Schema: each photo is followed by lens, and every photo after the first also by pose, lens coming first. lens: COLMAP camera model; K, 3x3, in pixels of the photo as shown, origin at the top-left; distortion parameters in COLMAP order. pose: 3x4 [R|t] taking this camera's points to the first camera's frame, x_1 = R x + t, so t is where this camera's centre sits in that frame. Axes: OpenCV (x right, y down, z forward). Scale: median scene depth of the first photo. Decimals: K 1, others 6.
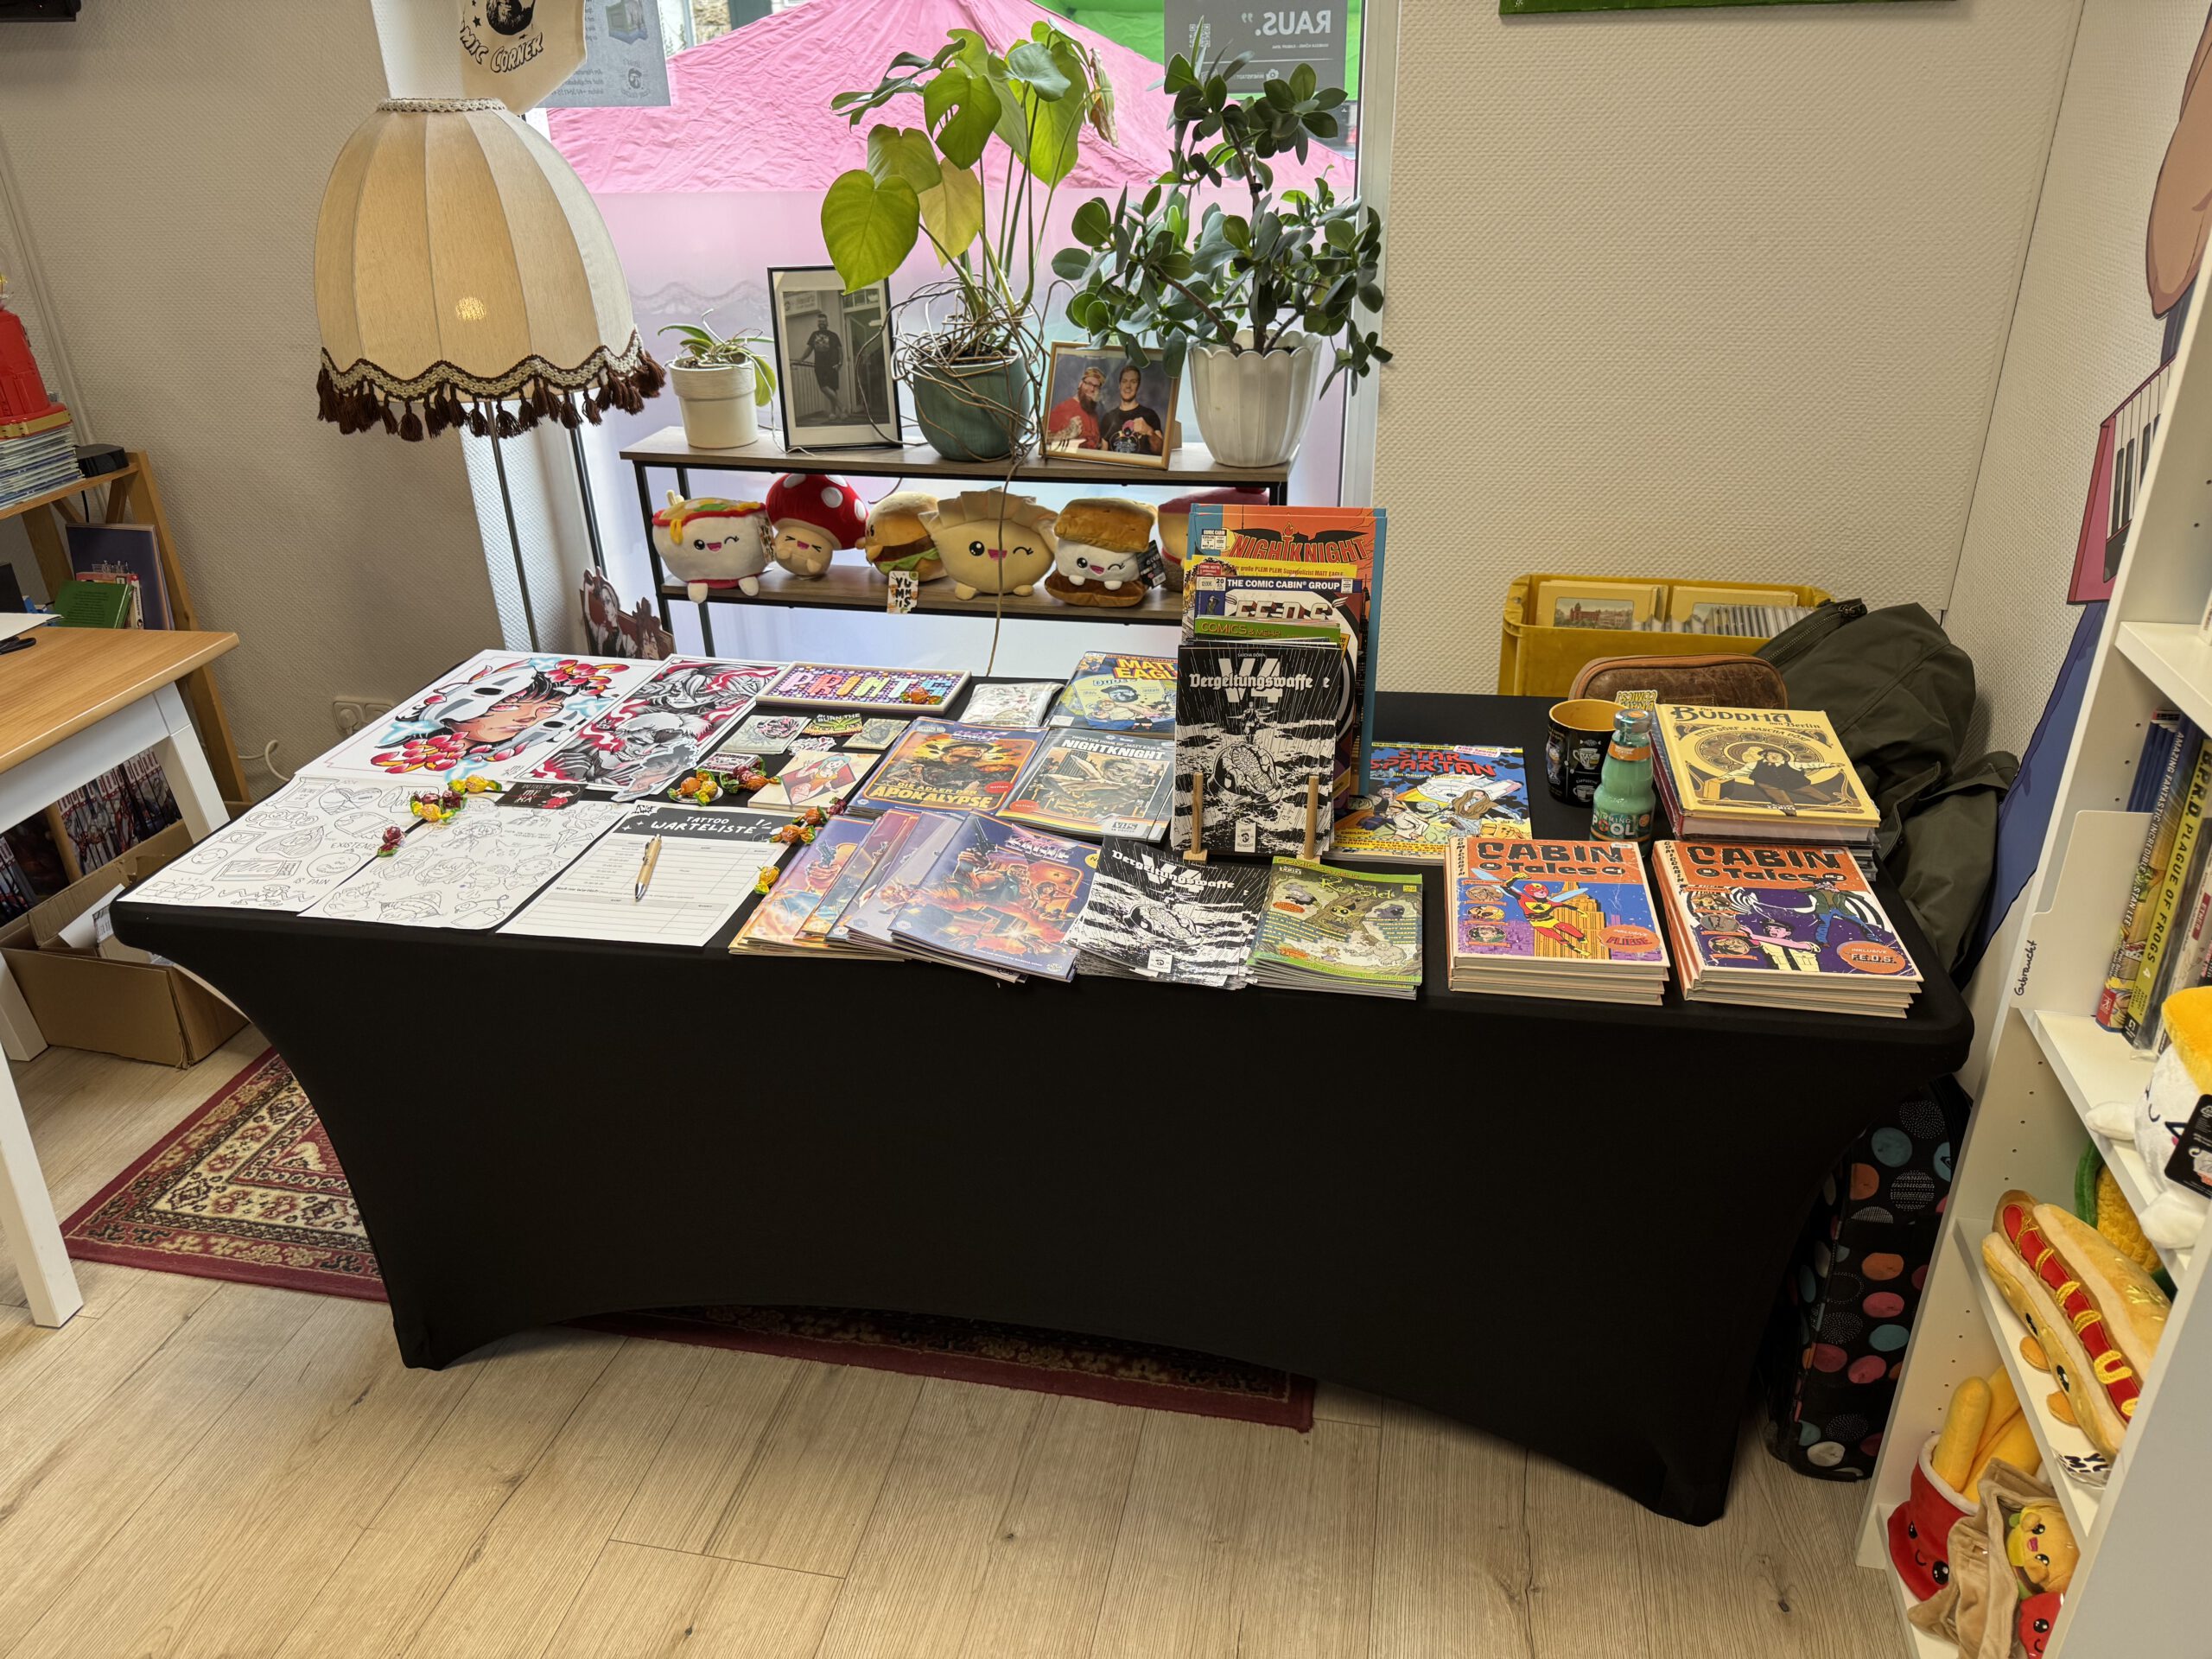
lens RADIAL K [[1562.2, 0, 1095.1], [0, 1562.2, 855.7], [0, 0, 1]] dist [0.068427, -0.087880]
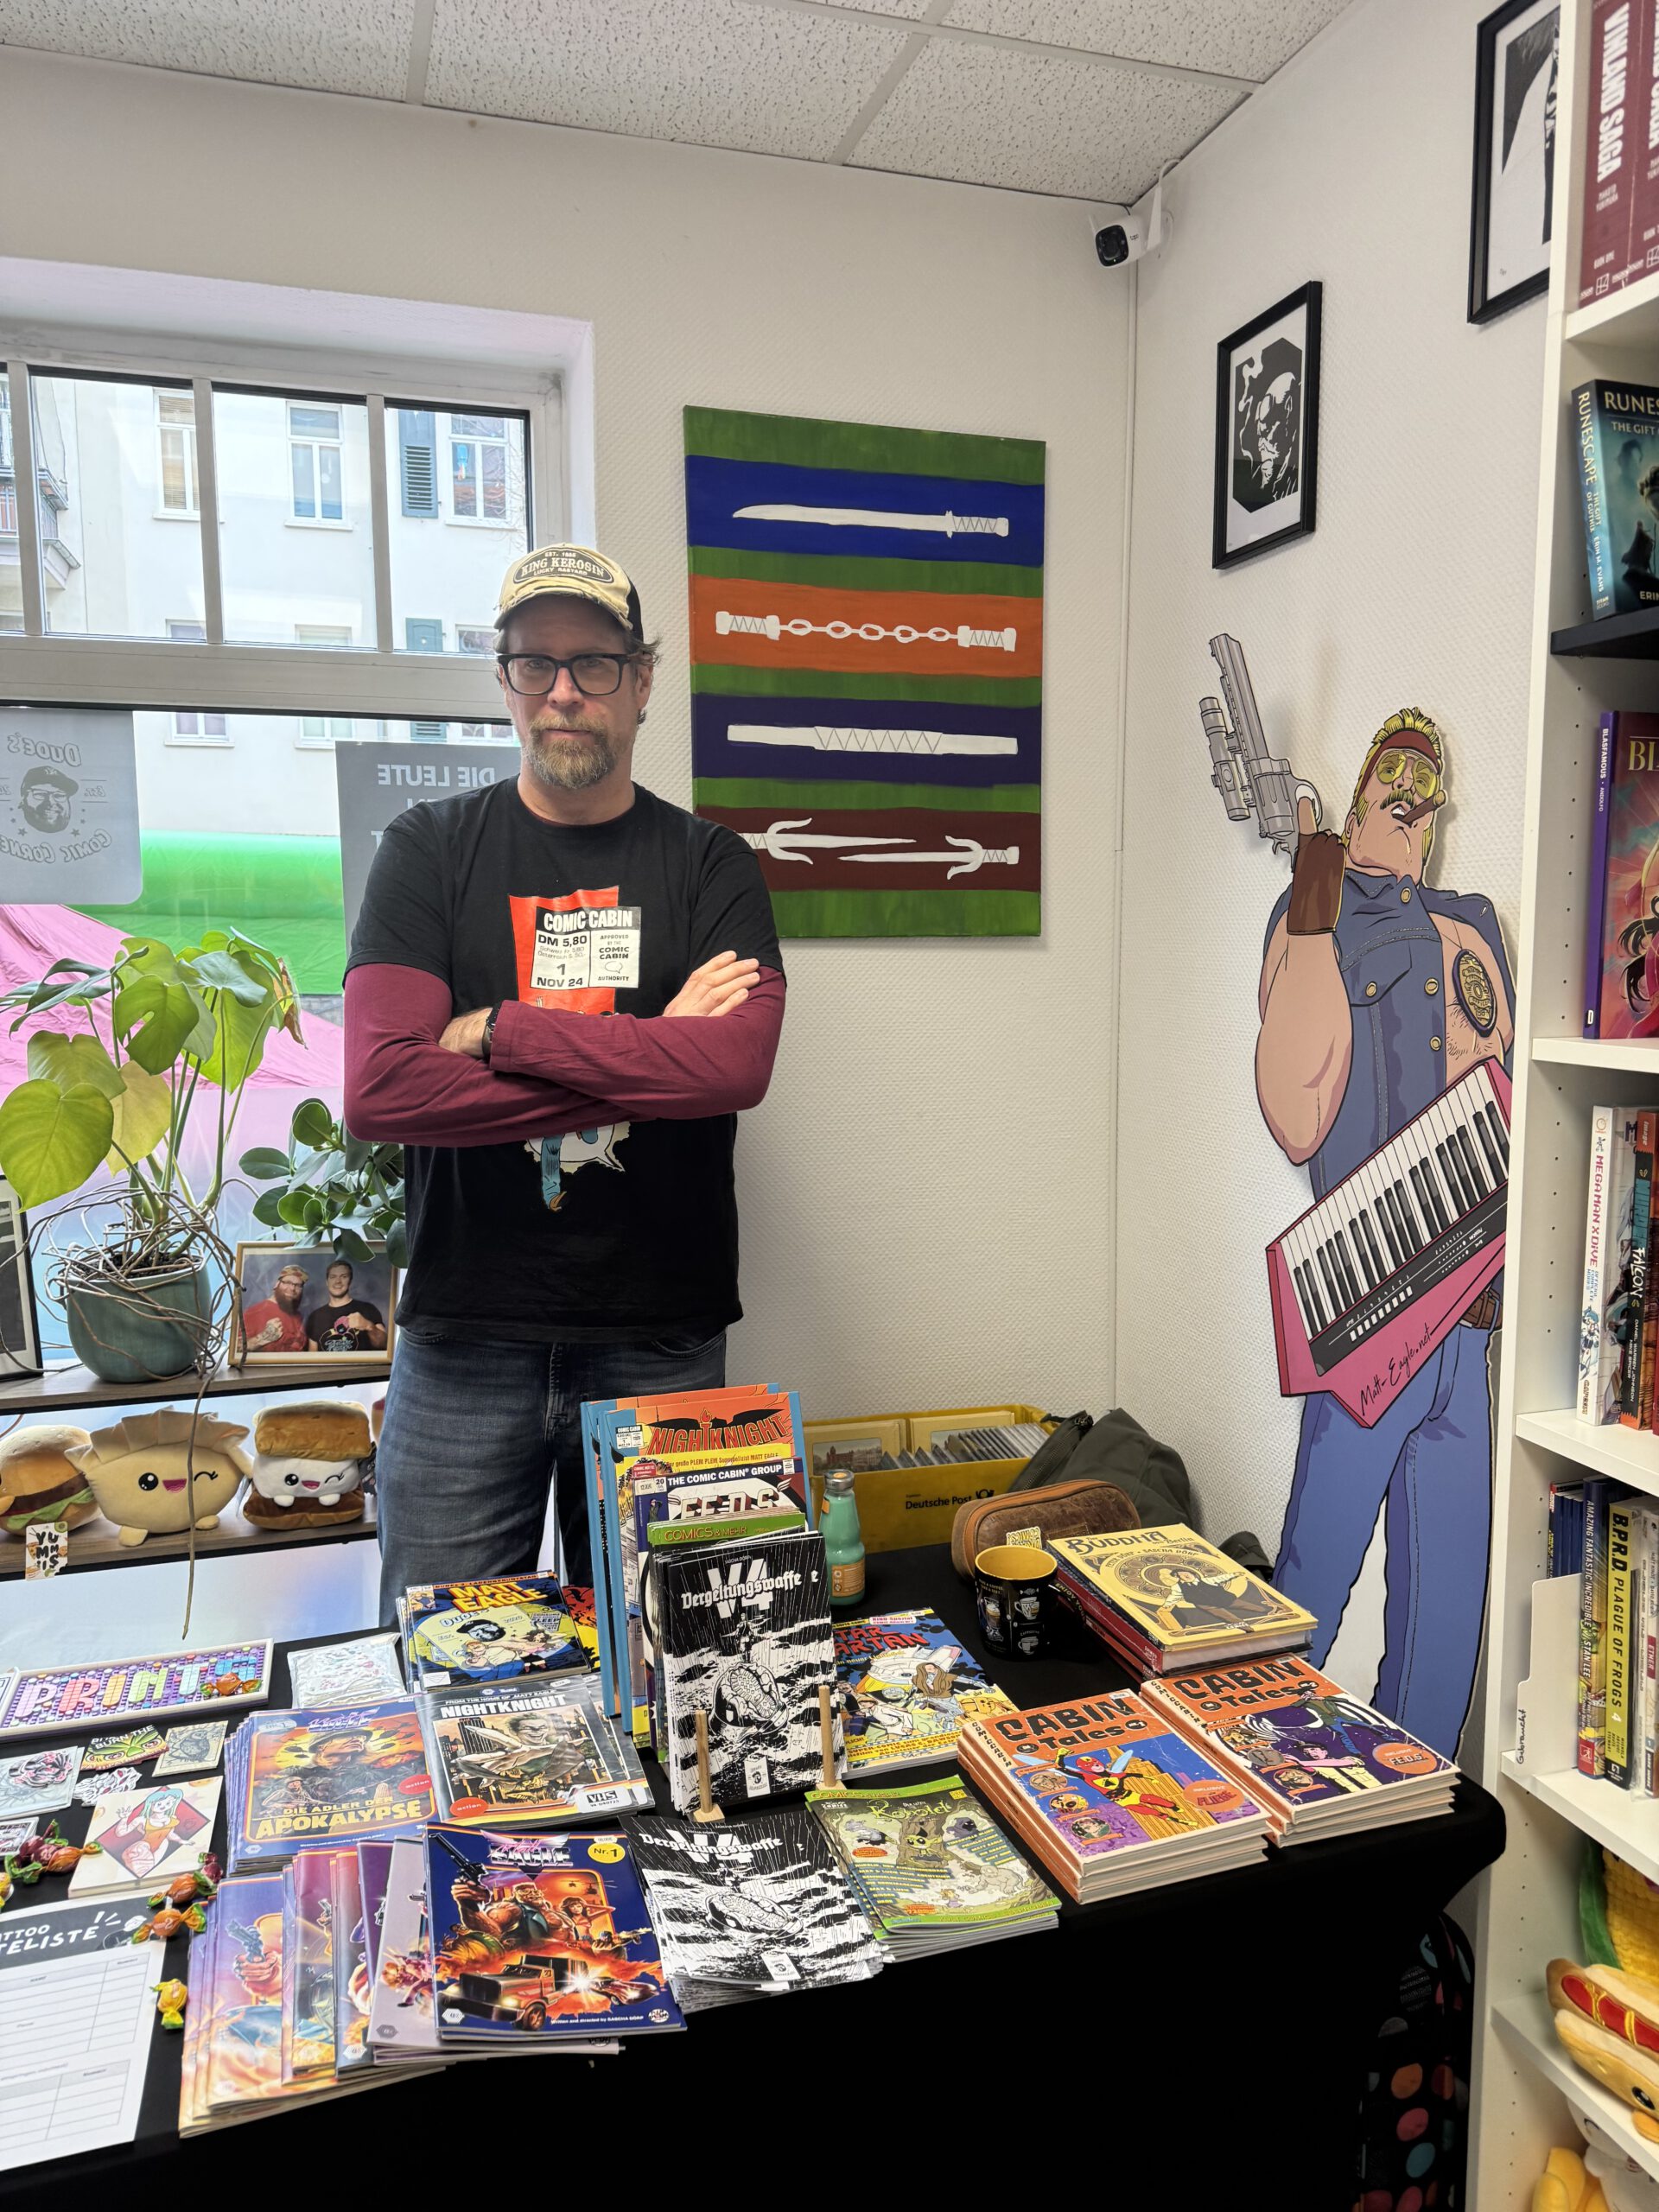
lens RADIAL K [[1562.2, 0, 838.6], [0, 1562.2, 1101.7], [0, 0, 1]] dist [0.068427, -0.087880]
pose [[0.872276, -0.032558, 0.487929, -0.277361], [0.209359, 0.926578, -0.312446, -0.075146], [-0.441932, 0.374692, 0.815047, 0.123059]]
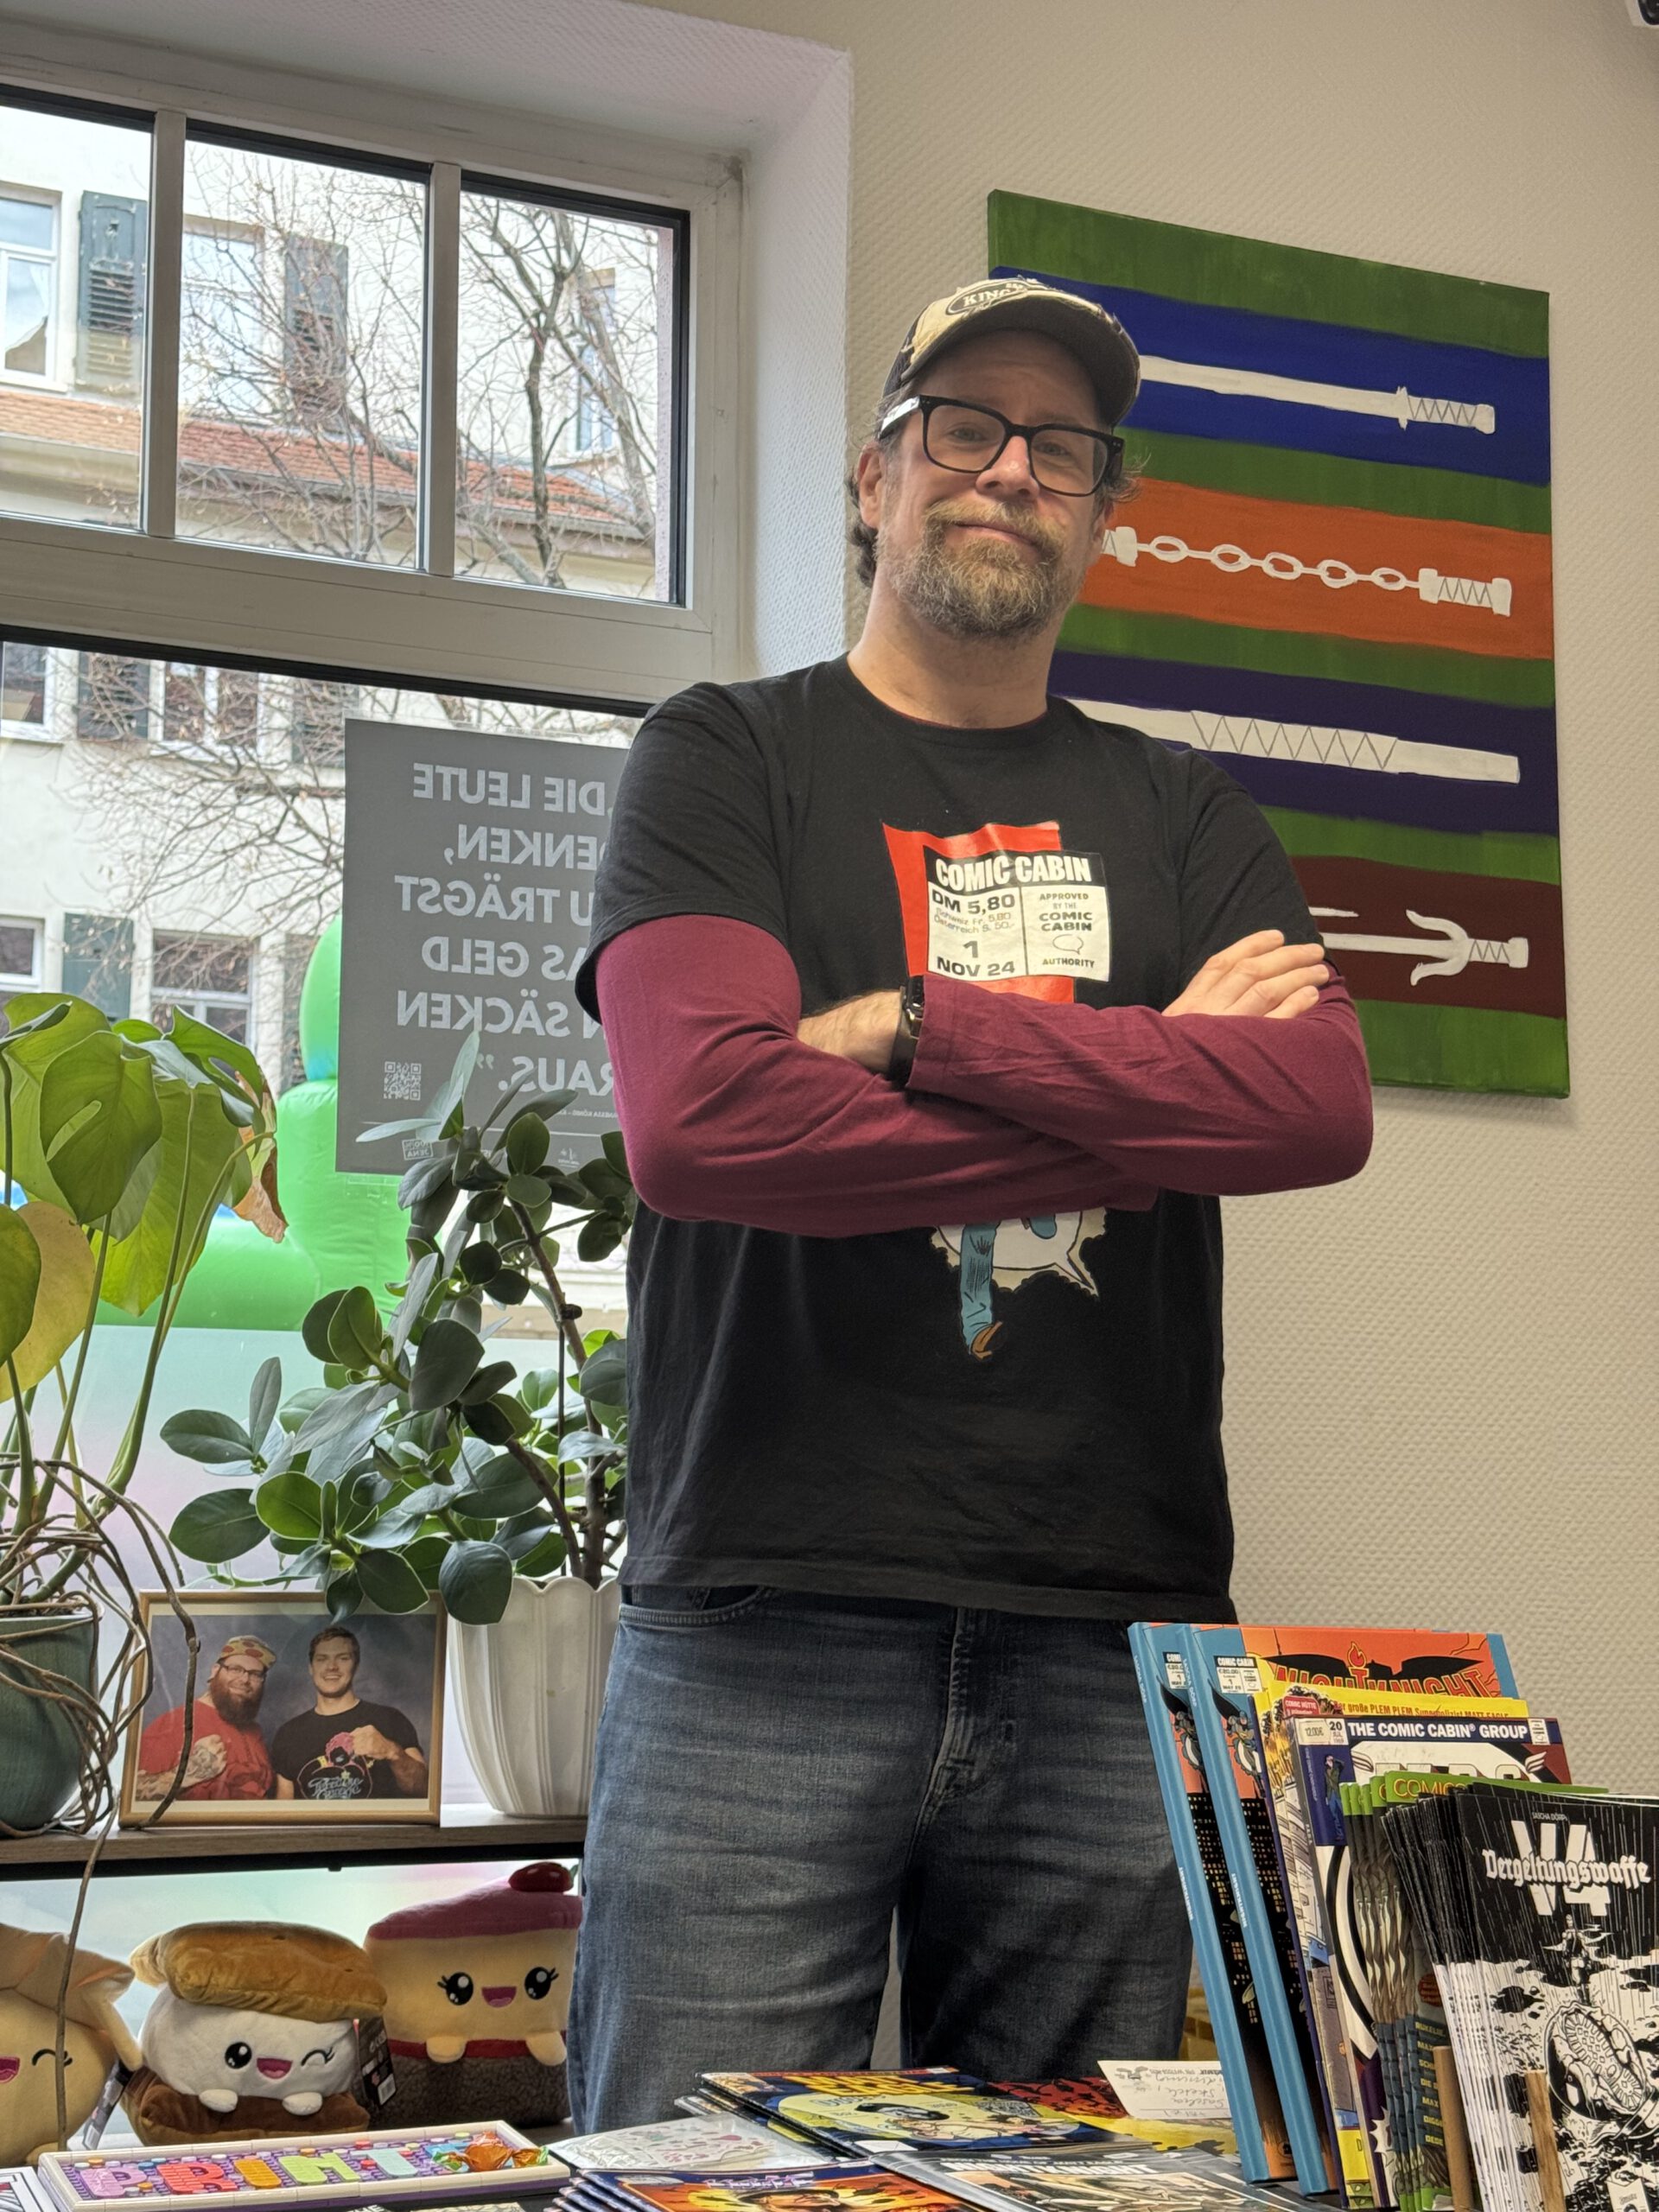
lens RADIAL K [[3109.5, 0, 820.3], [0, 3109.5, 1100.0], [0, 0, 1]] dist [0.108966, 0.000000]
pose [[0.830852, 0.111853, 0.545137, -0.650887], [0.228088, 0.825084, -0.516926, 0.146056], [-0.507603, 0.553828, 0.660010, 0.312137]]
